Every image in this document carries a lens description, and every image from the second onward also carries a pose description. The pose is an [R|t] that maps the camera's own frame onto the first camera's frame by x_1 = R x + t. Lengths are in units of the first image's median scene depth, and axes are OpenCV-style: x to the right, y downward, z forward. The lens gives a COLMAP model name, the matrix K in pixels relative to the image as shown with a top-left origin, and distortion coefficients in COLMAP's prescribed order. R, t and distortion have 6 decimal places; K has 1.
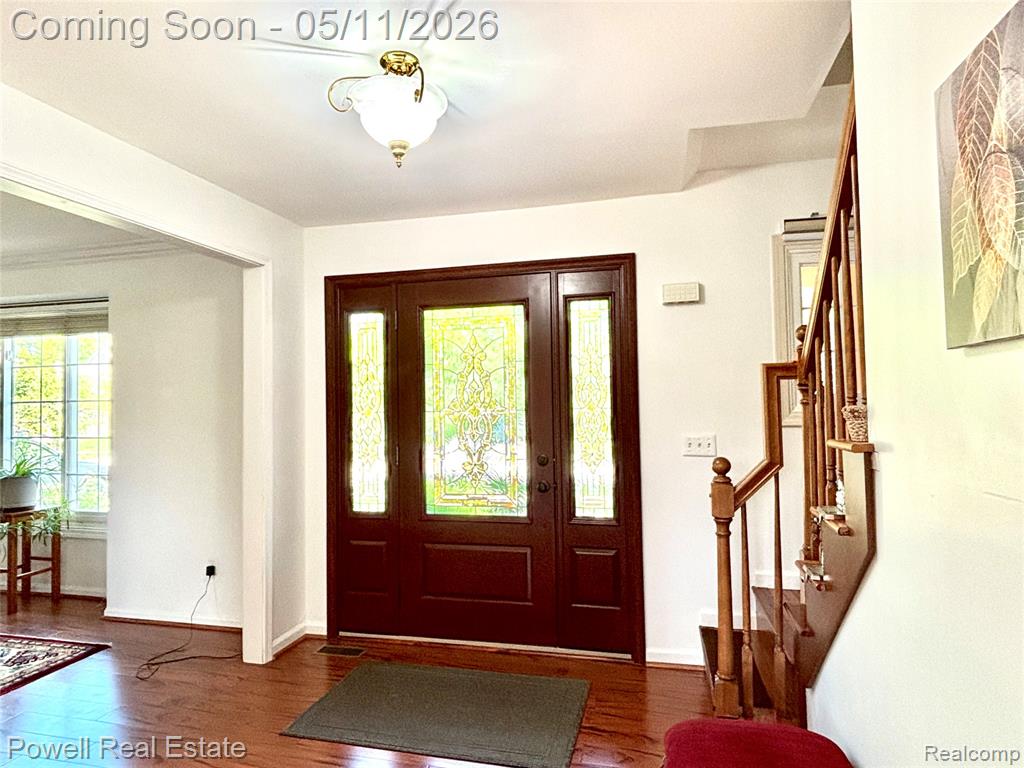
lens RADIAL K [[618.6, 0, 512.0], [0, 618.6, 384.0], [0, 0, 1]] dist [0.001699, 0.000333]
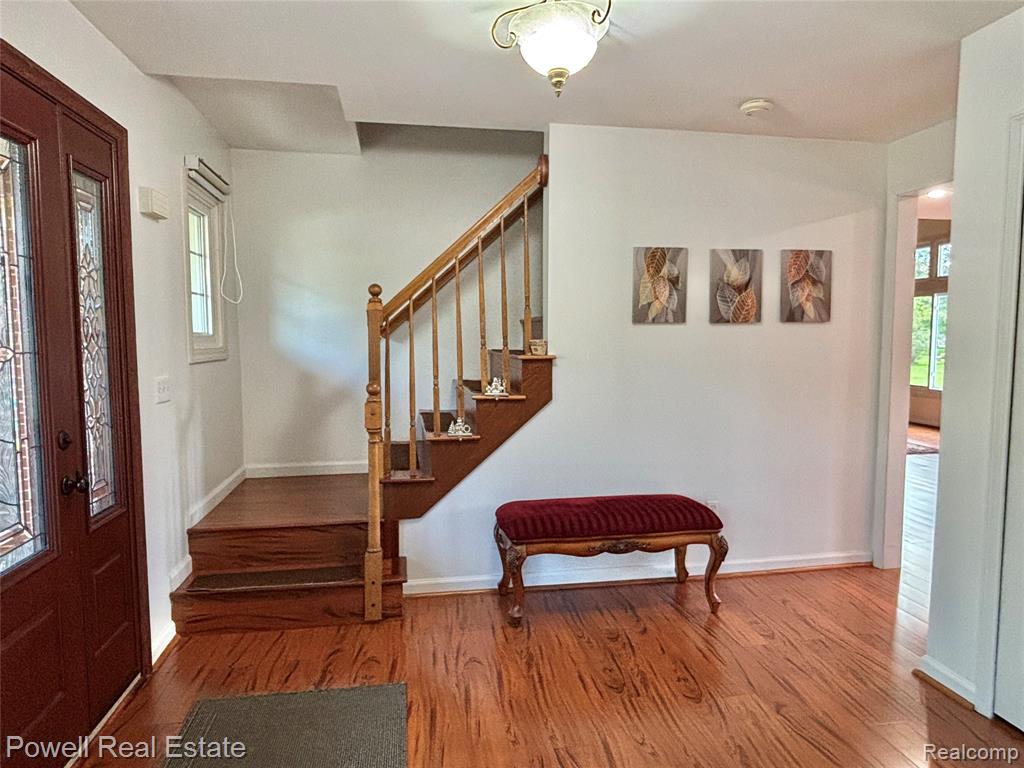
lens RADIAL K [[618.6, 0, 512.0], [0, 618.6, 384.0], [0, 0, 1]] dist [0.001699, 0.000333]
pose [[-0.406097, -0.054858, 0.912182, -0.830560], [-0.022814, 0.998494, 0.049892, 0.050200], [-0.913545, -0.000549, -0.406737, 1.125659]]
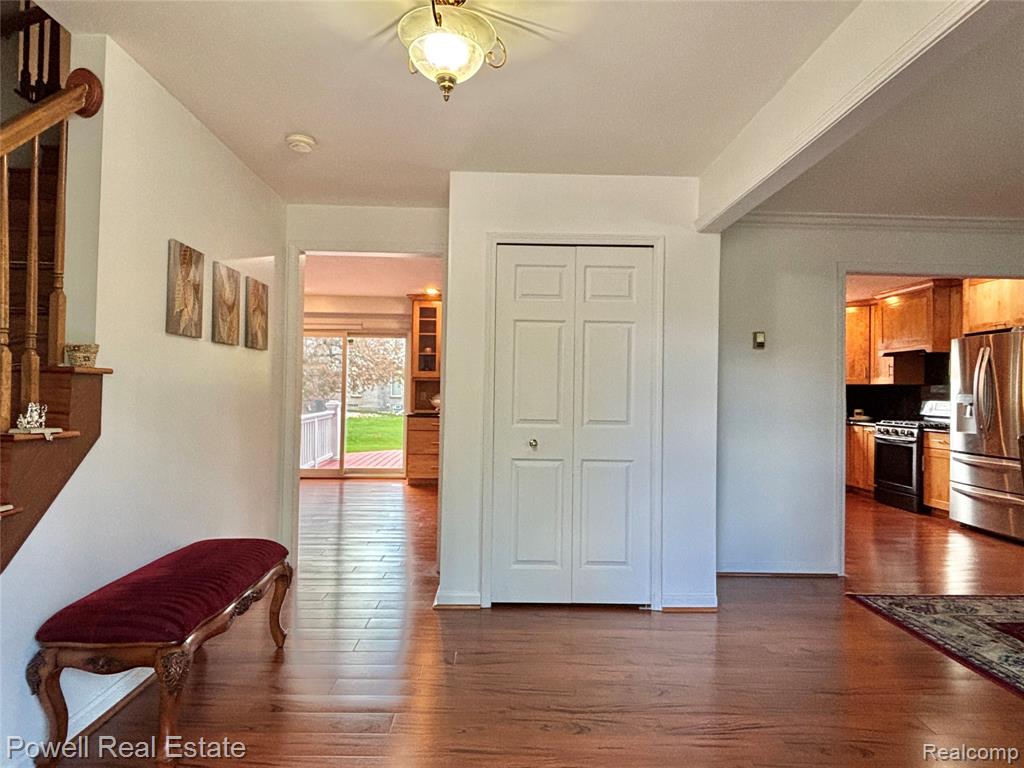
lens RADIAL K [[618.6, 0, 512.0], [0, 618.6, 384.0], [0, 0, 1]] dist [0.001699, 0.000333]
pose [[-0.961823, -0.004046, -0.273641, -0.008019], [0.009184, 0.998850, -0.047047, 0.119968], [0.273517, -0.047764, -0.960680, 1.503886]]
